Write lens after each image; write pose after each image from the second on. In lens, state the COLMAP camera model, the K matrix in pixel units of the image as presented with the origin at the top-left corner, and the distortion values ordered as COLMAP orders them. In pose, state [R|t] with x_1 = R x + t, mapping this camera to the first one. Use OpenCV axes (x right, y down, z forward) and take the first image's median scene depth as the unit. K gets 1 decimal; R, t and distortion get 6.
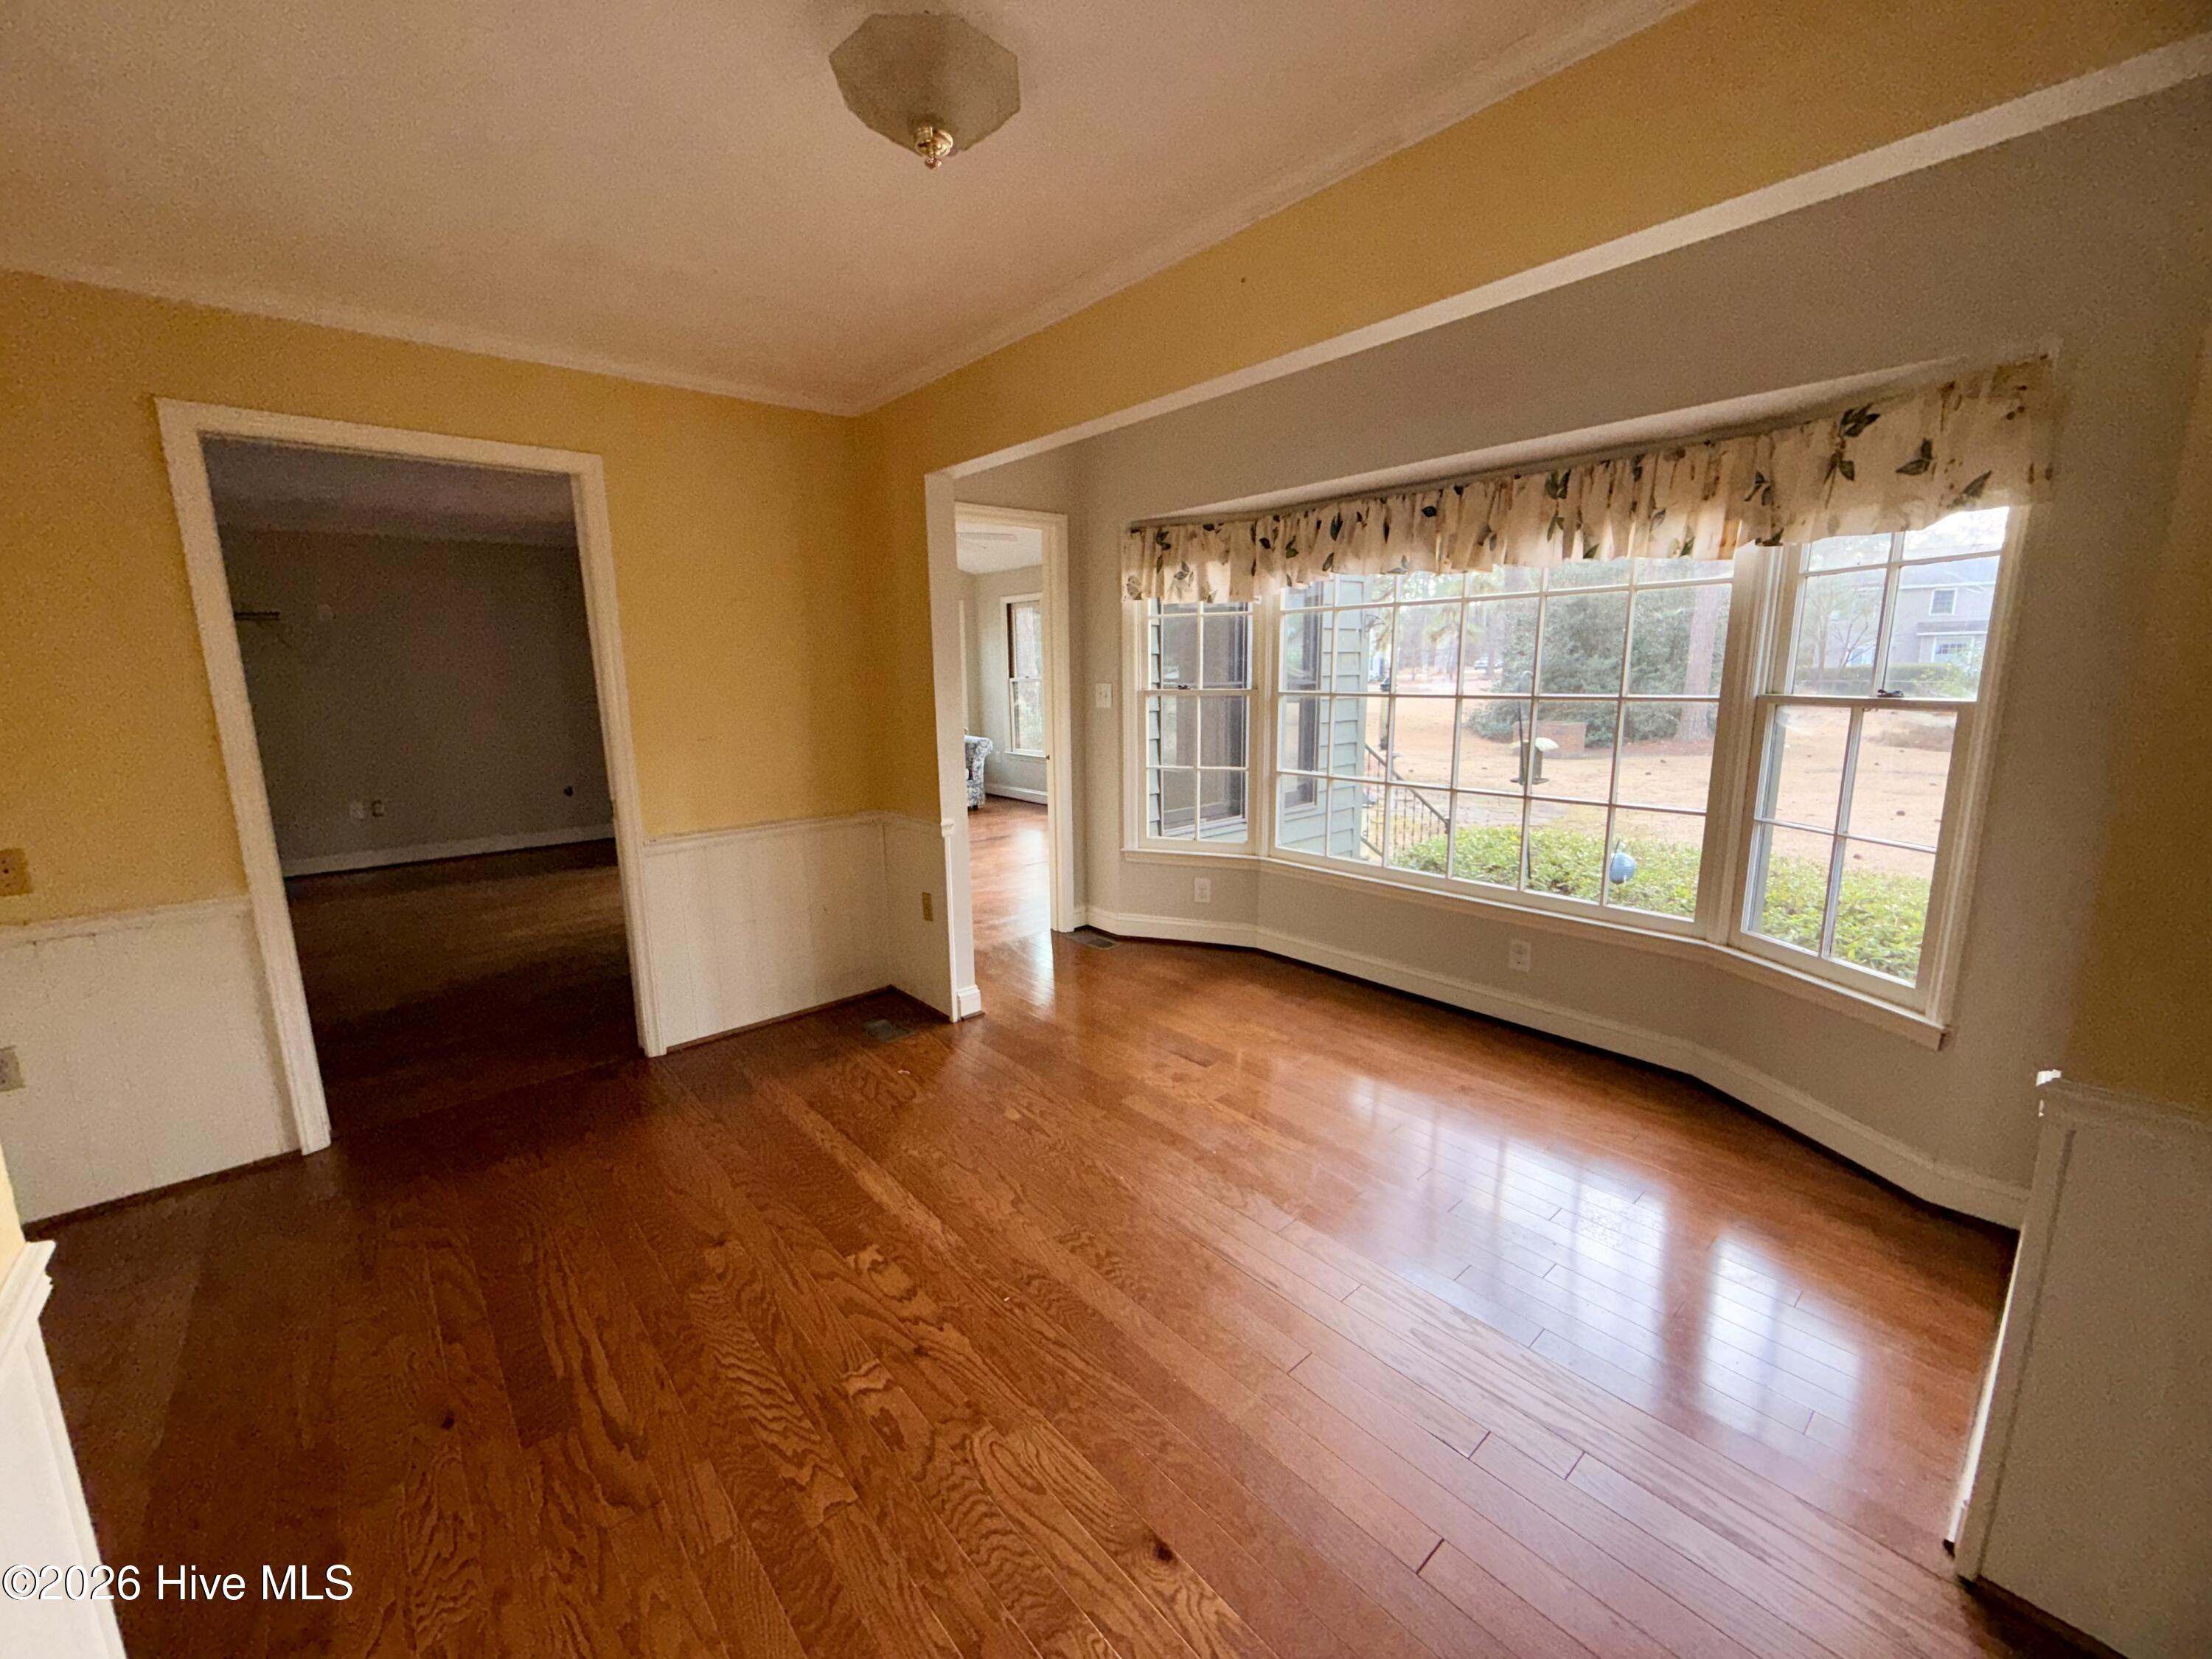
lens RADIAL K [[884.6, 0, 1105.4], [0, 884.6, 829.6], [0, 0, 1]] dist [-0.000634, -0.000002]
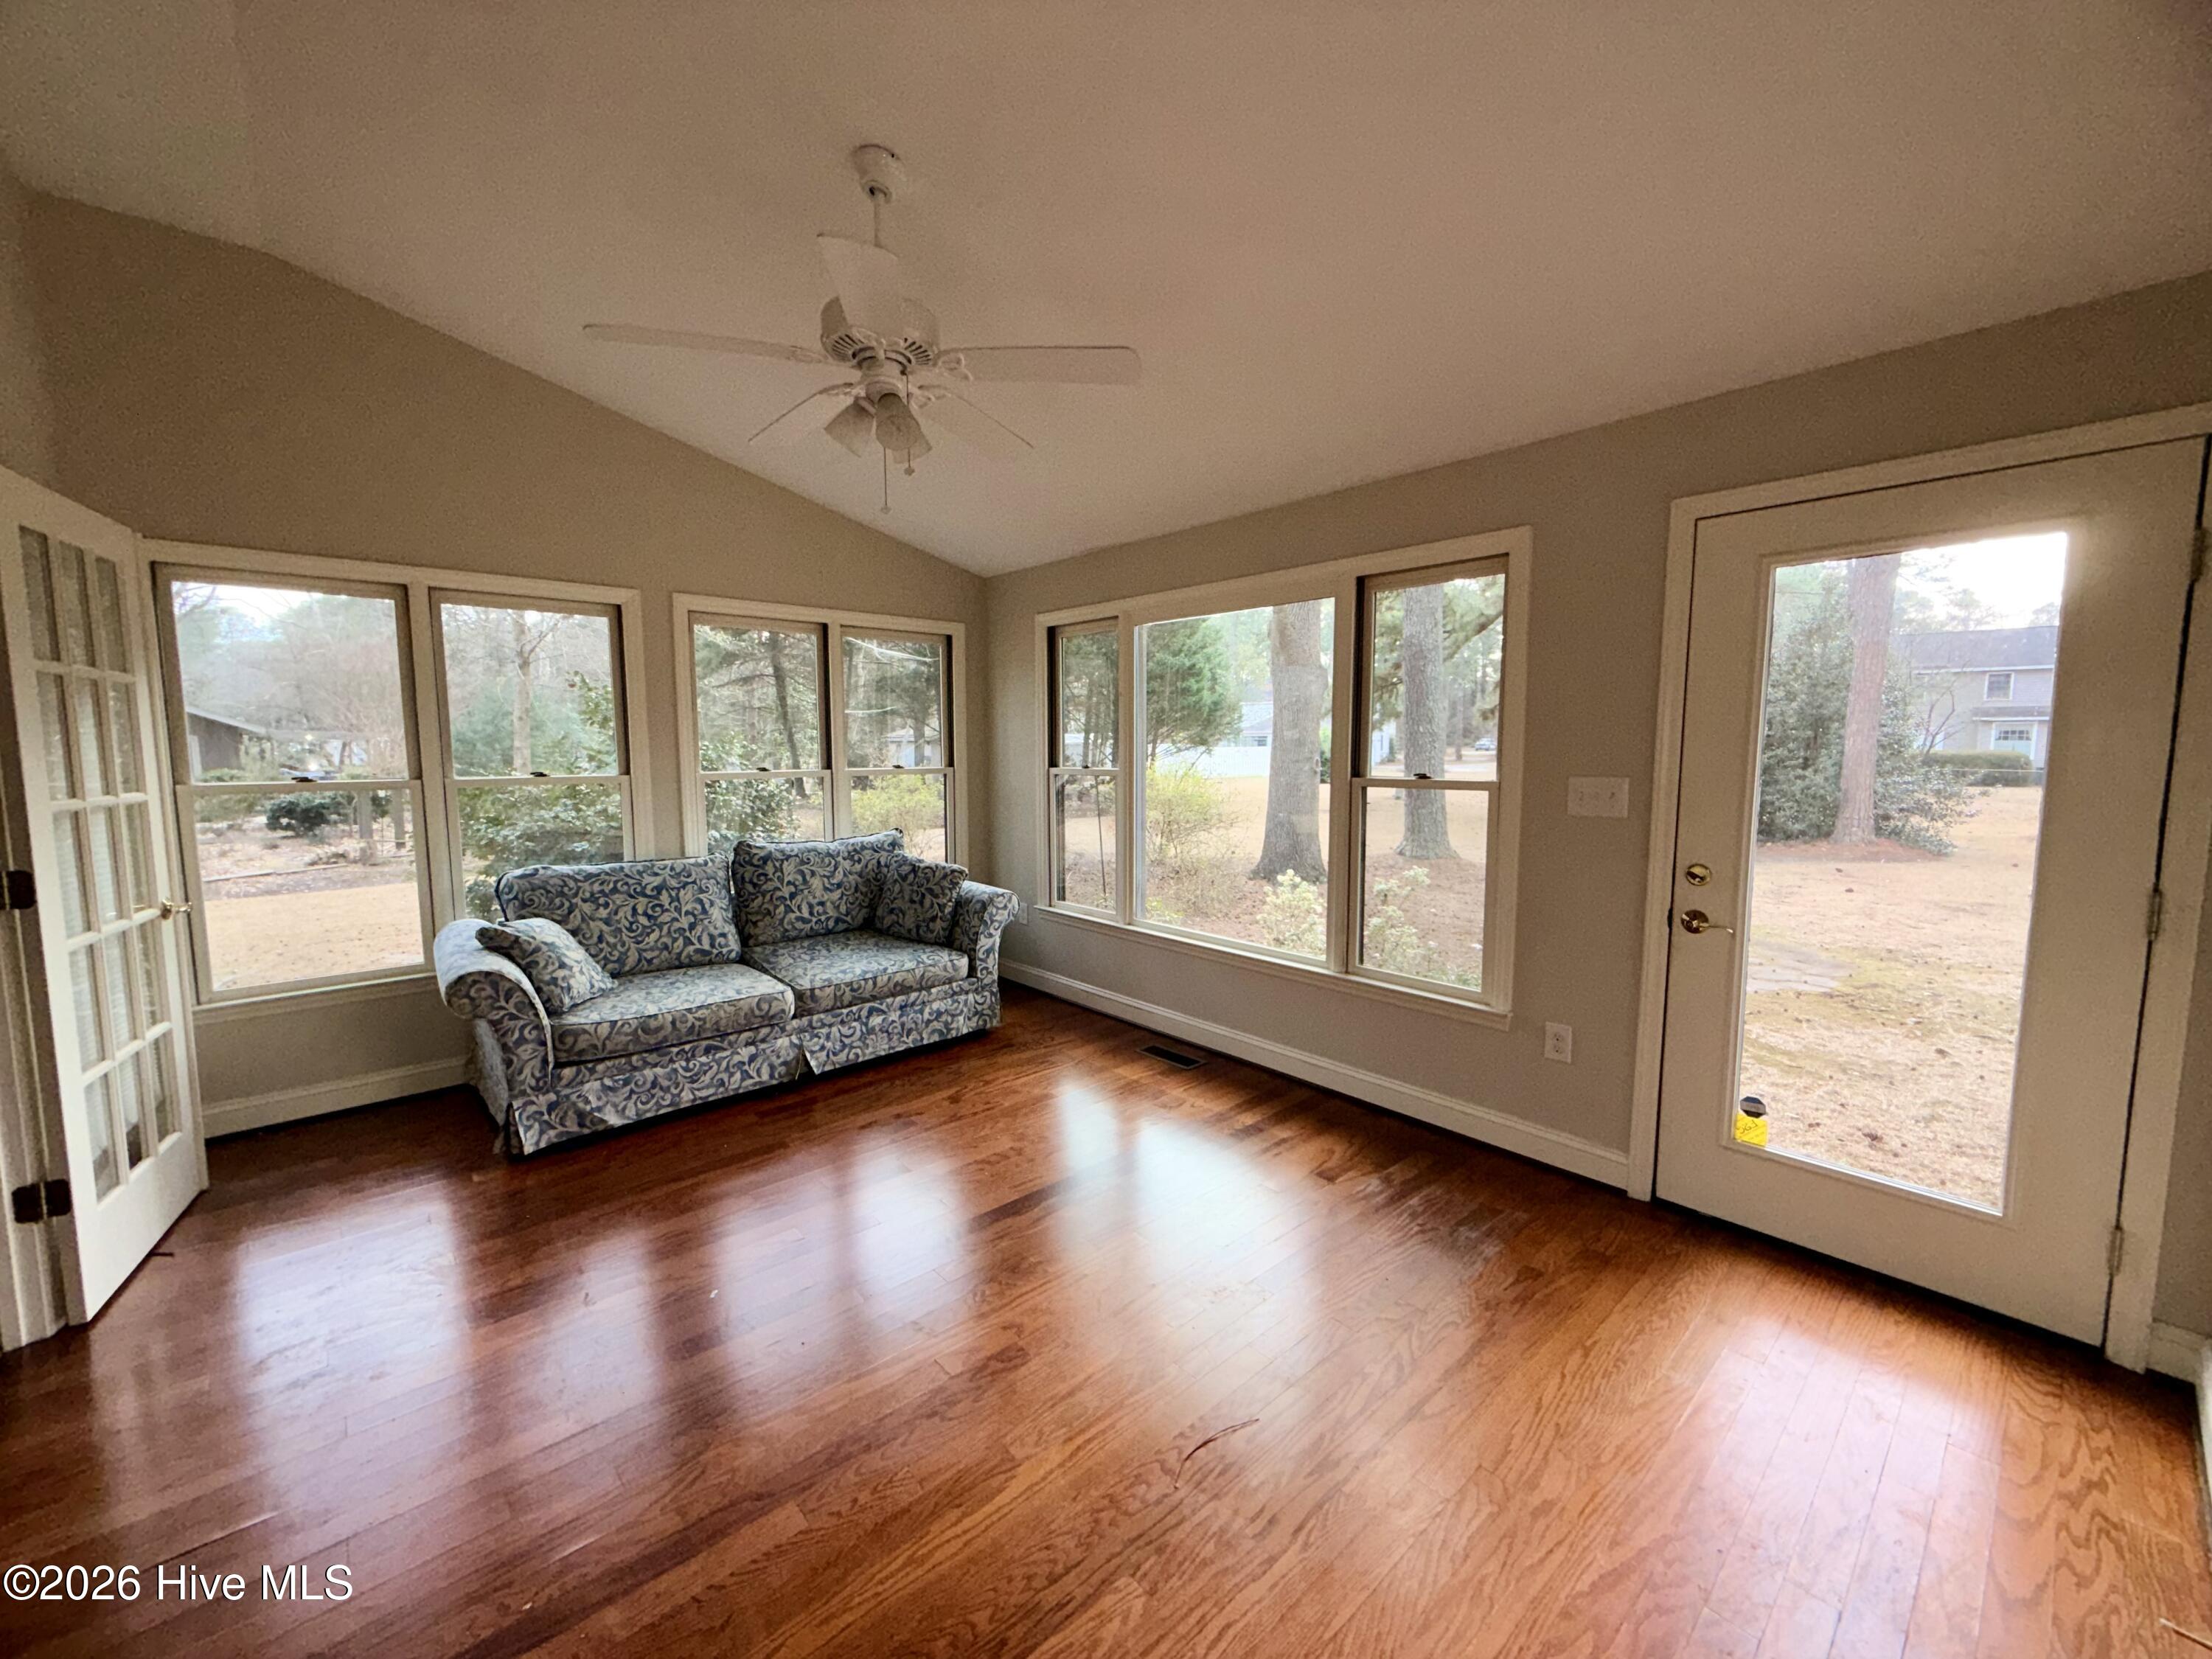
lens RADIAL K [[884.6, 0, 1107.0], [0, 884.6, 831.5], [0, 0, 1]] dist [-0.000634, -0.000002]
pose [[0.999952, 0.007979, 0.005661, -0.081154], [-0.007468, 0.996331, -0.085263, -0.094058], [-0.006321, 0.085216, 0.996342, 0.504487]]
